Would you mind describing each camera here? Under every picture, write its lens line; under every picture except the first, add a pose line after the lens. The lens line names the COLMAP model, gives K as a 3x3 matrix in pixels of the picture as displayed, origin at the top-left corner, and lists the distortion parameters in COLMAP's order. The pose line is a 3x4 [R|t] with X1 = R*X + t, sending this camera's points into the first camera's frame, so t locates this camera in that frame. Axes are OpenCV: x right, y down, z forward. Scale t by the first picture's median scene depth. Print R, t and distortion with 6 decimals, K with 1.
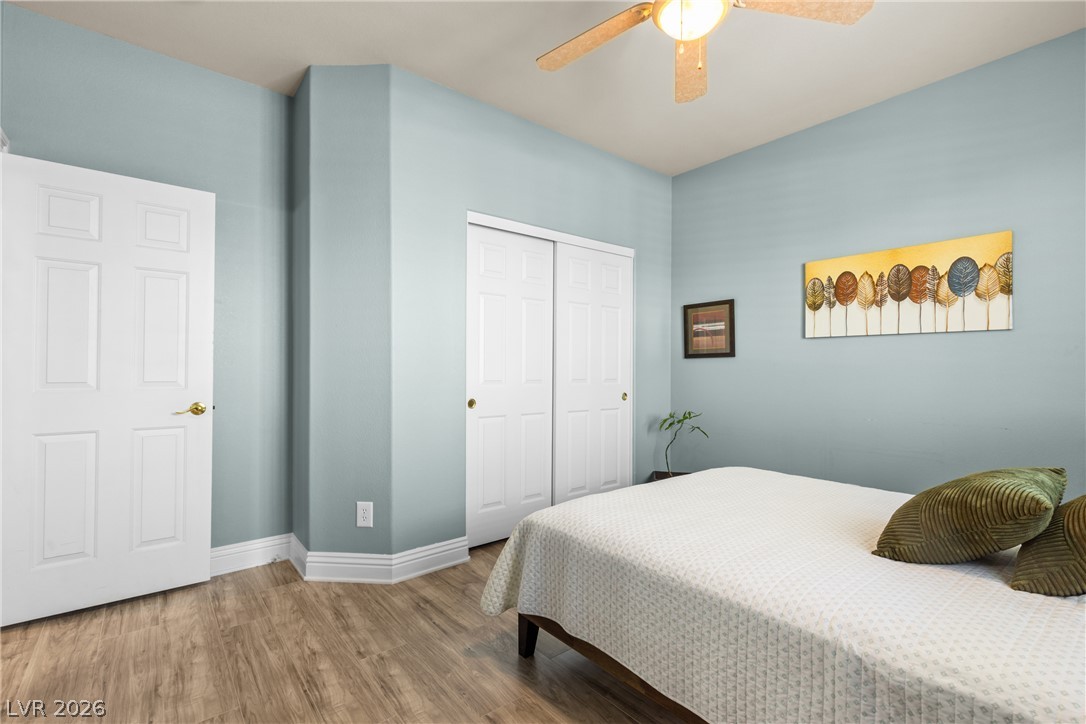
lens RADIAL K [[480.9, 0, 554.6], [0, 480.9, 371.5], [0, 0, 1]] dist [0.011974, -0.000587]
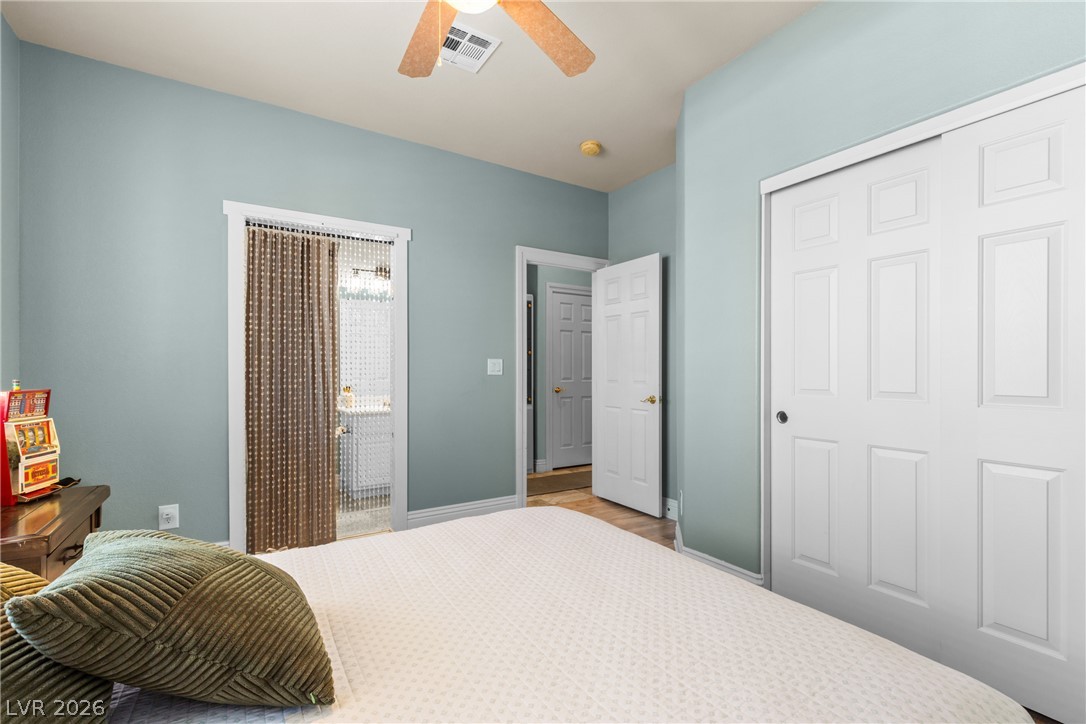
lens RADIAL K [[480.9, 0, 554.6], [0, 480.9, 371.5], [0, 0, 1]] dist [0.011974, -0.000587]
pose [[-0.116517, -0.005949, -0.993171, 0.607981], [-0.012569, 0.999911, -0.004515, 0.000275], [0.993109, 0.011958, -0.116581, 0.677210]]
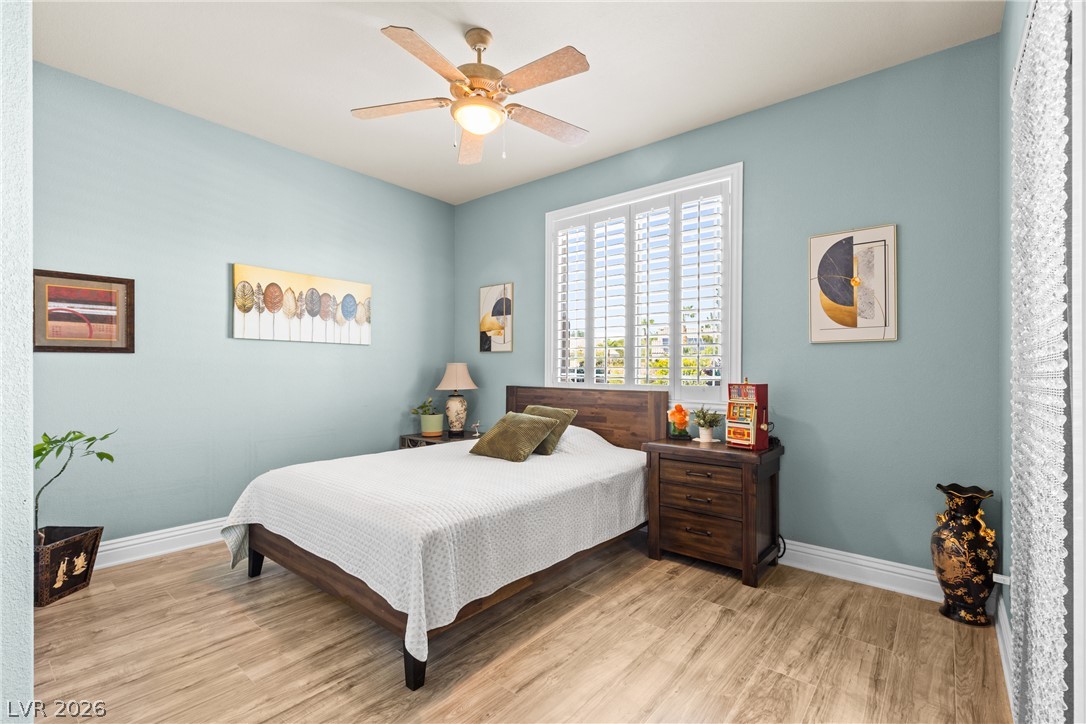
lens RADIAL K [[480.9, 0, 554.6], [0, 480.9, 371.5], [0, 0, 1]] dist [0.011974, -0.000587]
pose [[-0.190516, -0.007849, 0.981653, -0.632627], [0.002957, 0.999959, 0.008569, -0.005792], [-0.981680, 0.004535, -0.190485, 0.557165]]
